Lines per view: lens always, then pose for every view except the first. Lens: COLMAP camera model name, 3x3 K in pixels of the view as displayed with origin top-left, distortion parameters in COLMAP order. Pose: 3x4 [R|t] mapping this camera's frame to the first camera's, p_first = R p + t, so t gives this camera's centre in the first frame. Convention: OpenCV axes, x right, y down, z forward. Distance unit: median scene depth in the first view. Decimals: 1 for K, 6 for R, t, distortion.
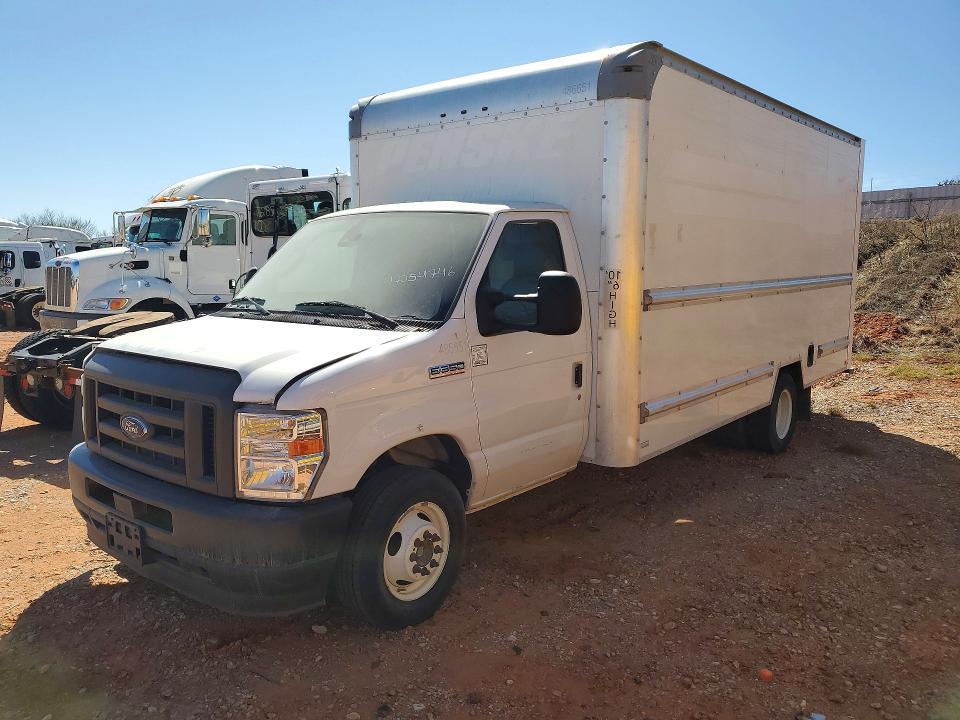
lens RADIAL K [[746.5, 0, 485.6], [0, 746.5, 357.7], [0, 0, 1]] dist [0.048166, 0.001466]
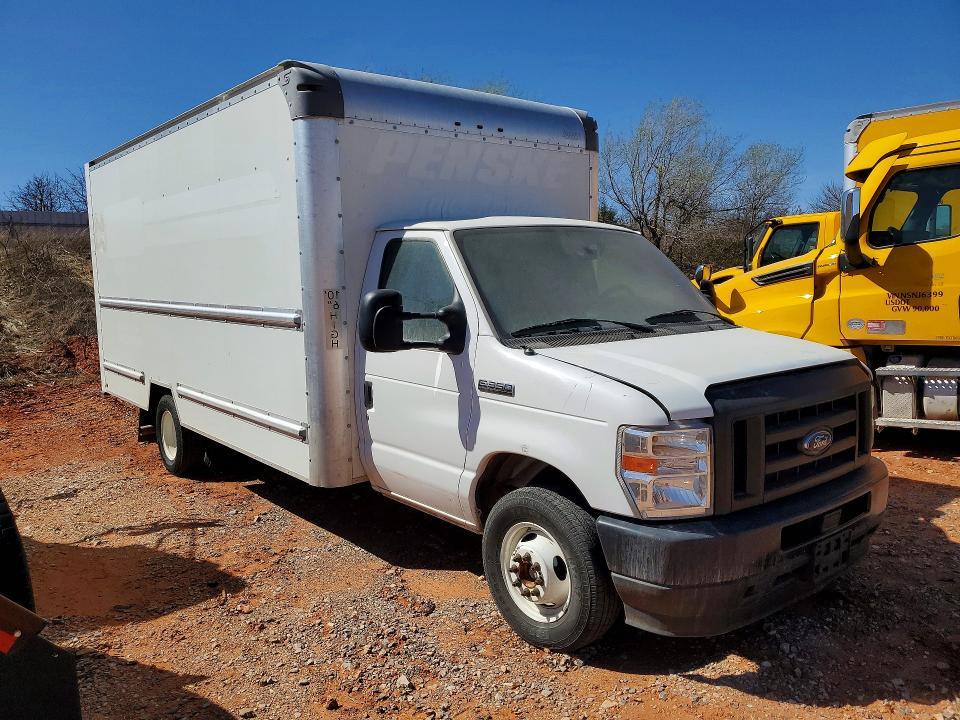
lens RADIAL K [[746.5, 0, 485.6], [0, 746.5, 357.7], [0, 0, 1]] dist [0.048166, 0.001466]
pose [[0.198652, -0.110986, 0.973766, -1.021612], [0.148289, 0.985532, 0.082076, -0.108008], [-0.968787, 0.128094, 0.212236, 0.821352]]
